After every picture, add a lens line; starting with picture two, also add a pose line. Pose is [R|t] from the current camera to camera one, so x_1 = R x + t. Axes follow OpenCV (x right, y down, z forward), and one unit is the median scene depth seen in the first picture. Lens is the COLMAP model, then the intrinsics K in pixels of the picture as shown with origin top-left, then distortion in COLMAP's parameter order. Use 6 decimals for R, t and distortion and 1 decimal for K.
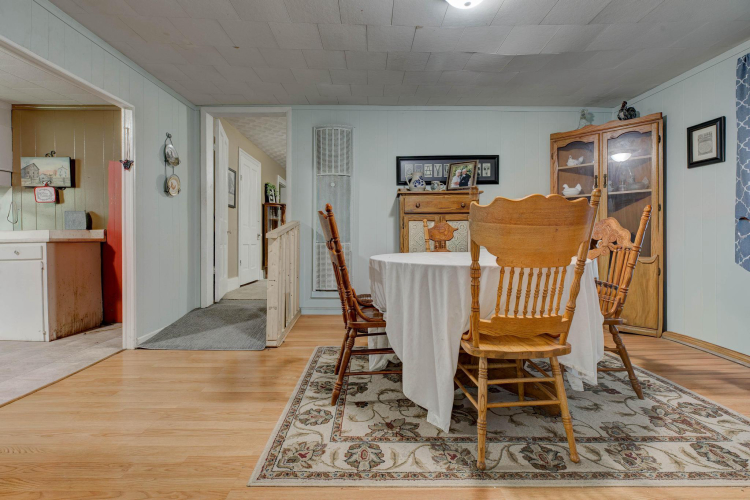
lens RADIAL K [[344.2, 0, 375.0], [0, 344.2, 250.0], [0, 0, 1]] dist [-0.001658, -0.000509]
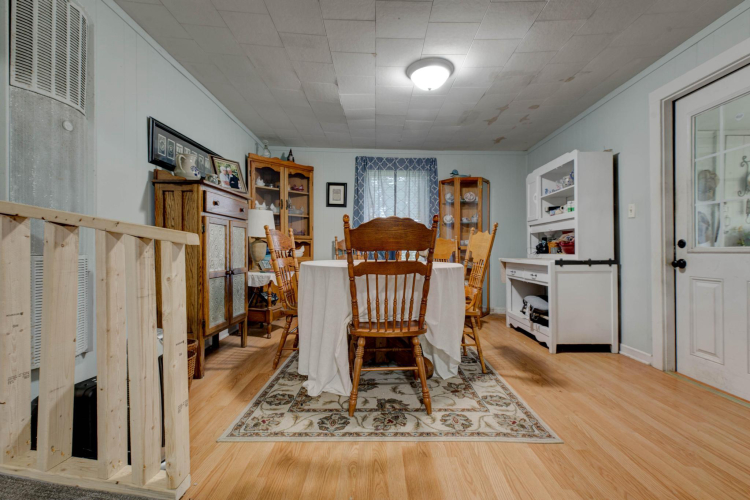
lens RADIAL K [[344.2, 0, 375.0], [0, 344.2, 250.0], [0, 0, 1]] dist [-0.001658, -0.000509]
pose [[-0.006875, 0.000991, 0.999976, -0.870688], [0.024816, 0.999692, -0.000820, -0.022587], [-0.999668, 0.024810, -0.006898, 0.896730]]
